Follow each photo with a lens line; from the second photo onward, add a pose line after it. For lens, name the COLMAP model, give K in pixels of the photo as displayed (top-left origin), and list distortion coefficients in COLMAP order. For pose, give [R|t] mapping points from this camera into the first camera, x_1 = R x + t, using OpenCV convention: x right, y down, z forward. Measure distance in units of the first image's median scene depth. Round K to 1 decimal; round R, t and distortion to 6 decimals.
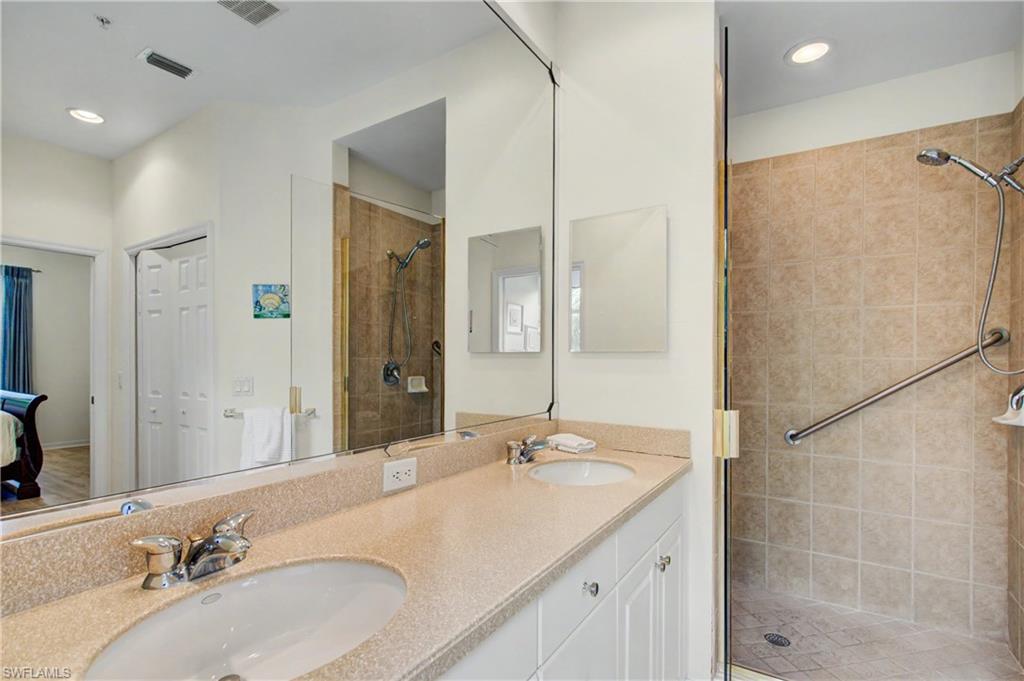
lens RADIAL K [[485.0, 0, 512.4], [0, 485.0, 359.9], [0, 0, 1]] dist [0.000368, -0.000086]
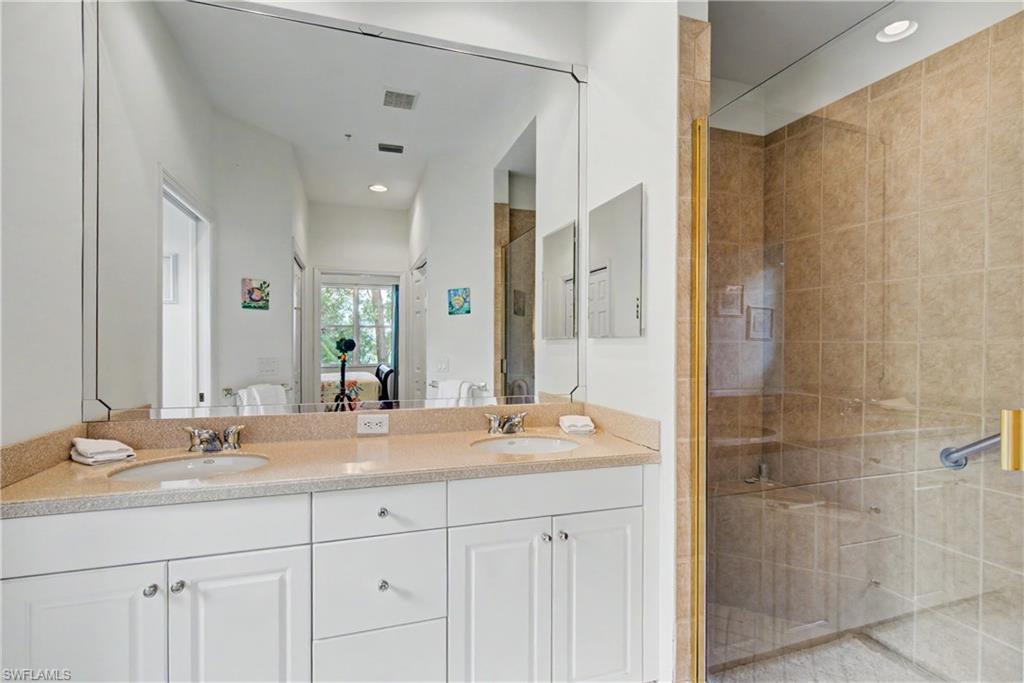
lens RADIAL K [[485.8, 0, 510.5], [0, 485.8, 348.7], [0, 0, 1]] dist [-0.002509, -0.000425]
pose [[0.775068, 0.004132, -0.631864, 0.509487], [-0.001205, 0.999986, 0.005061, 0.001609], [0.631877, -0.003161, 0.775063, 0.070598]]
